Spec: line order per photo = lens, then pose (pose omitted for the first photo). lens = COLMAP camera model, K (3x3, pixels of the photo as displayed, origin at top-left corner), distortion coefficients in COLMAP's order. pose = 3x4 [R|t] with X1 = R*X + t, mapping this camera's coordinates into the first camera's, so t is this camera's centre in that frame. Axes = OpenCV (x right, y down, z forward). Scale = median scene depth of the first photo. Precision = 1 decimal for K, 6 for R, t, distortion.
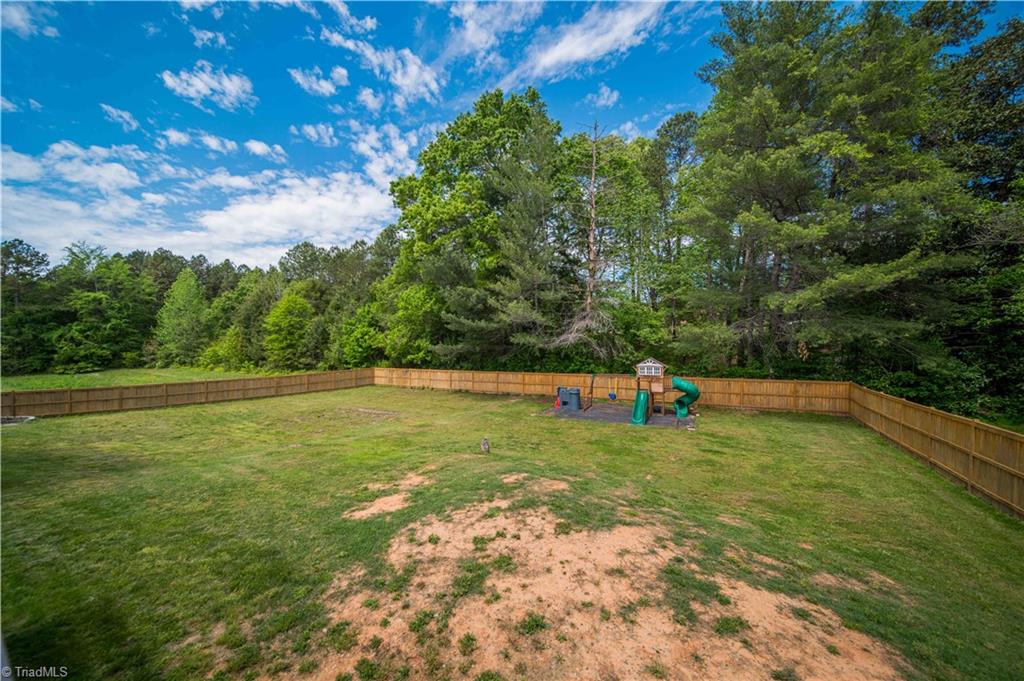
lens RADIAL K [[374.2, 0, 479.3], [0, 374.2, 343.9], [0, 0, 1]] dist [-0.001647, -0.000502]
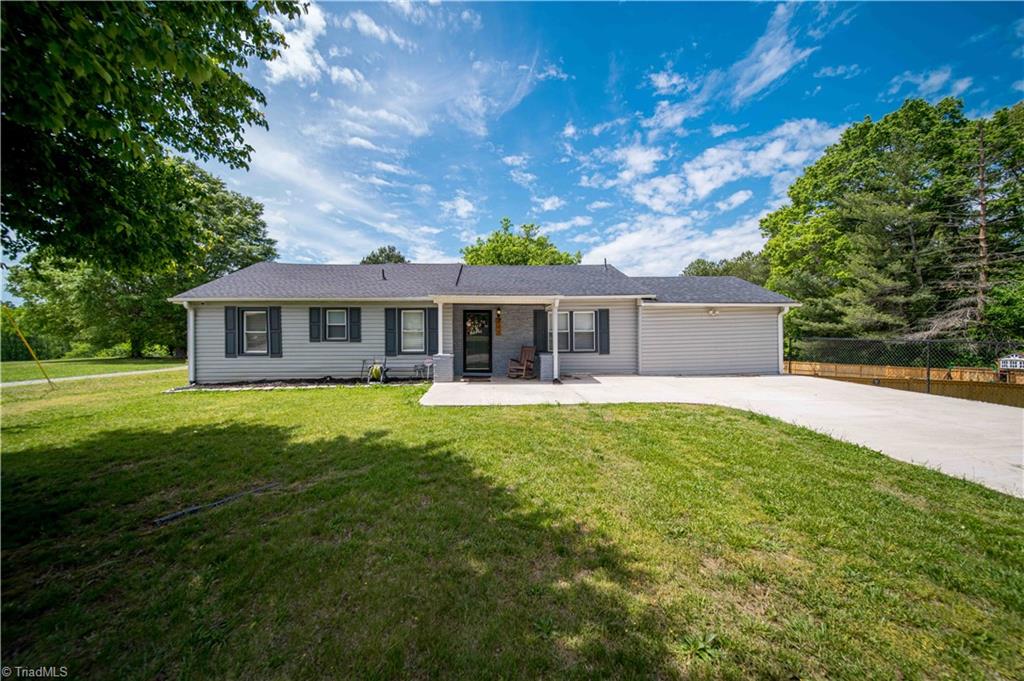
lens RADIAL K [[365.4, 0, 498.9], [0, 365.4, 340.2], [0, 0, 1]] dist [-0.001611, -0.000389]
pose [[0.585921, -0.004894, -0.810353, 0.340561], [-0.001625, 0.999973, -0.007214, 0.009796], [0.810366, 0.005543, 0.585897, -0.644822]]
